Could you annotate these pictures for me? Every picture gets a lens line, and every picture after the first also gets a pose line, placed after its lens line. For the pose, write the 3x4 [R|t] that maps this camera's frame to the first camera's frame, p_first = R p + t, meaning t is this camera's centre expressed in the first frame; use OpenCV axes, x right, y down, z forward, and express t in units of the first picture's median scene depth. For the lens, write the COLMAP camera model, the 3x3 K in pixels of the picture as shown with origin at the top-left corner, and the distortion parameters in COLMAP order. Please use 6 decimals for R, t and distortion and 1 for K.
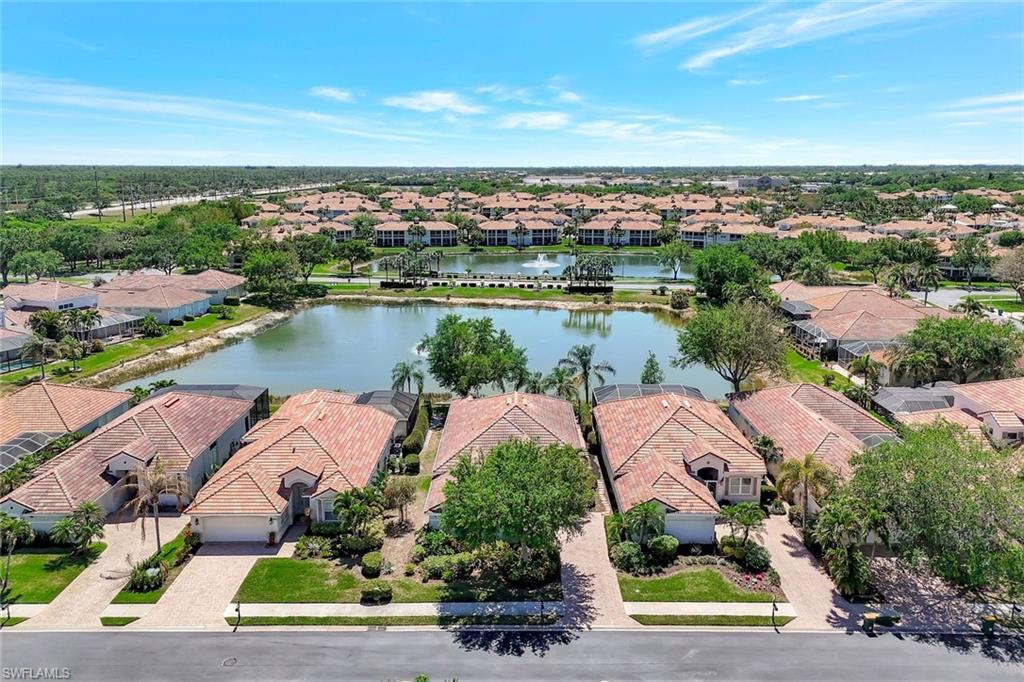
lens RADIAL K [[736.2, 0, 512.0], [0, 736.2, 341.0], [0, 0, 1]] dist [0.049311, -0.005777]
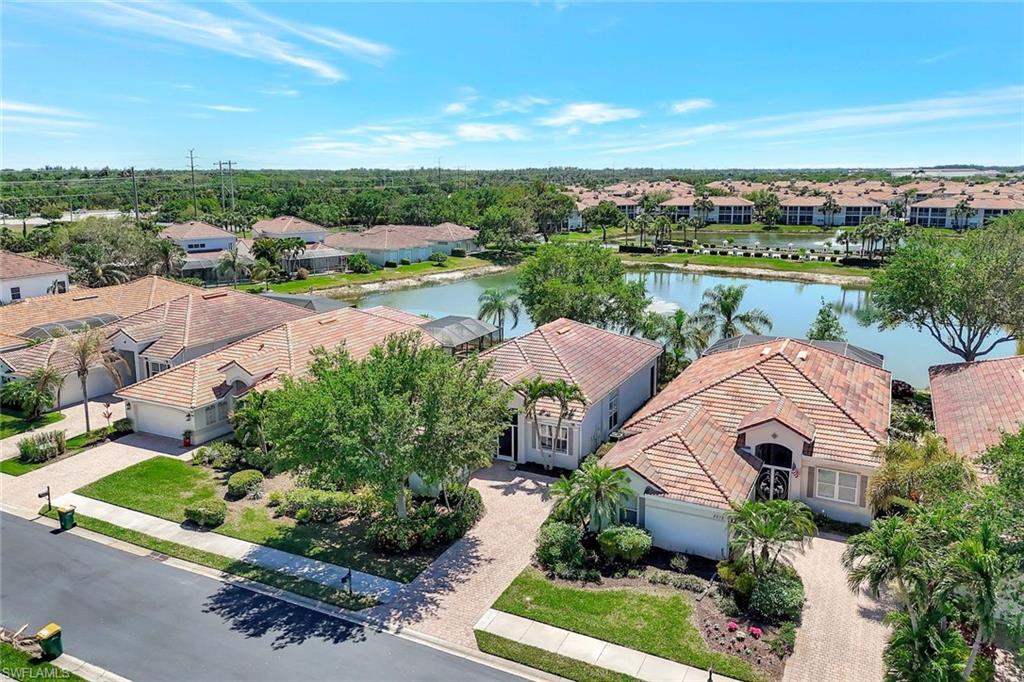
lens RADIAL K [[736.2, 0, 512.0], [0, 736.2, 341.0], [0, 0, 1]] dist [0.049311, -0.005777]
pose [[0.897332, 0.095559, -0.430886, 0.324507], [-0.095704, 0.995180, 0.021397, 0.094473], [0.430854, 0.022037, 0.902152, 0.361084]]
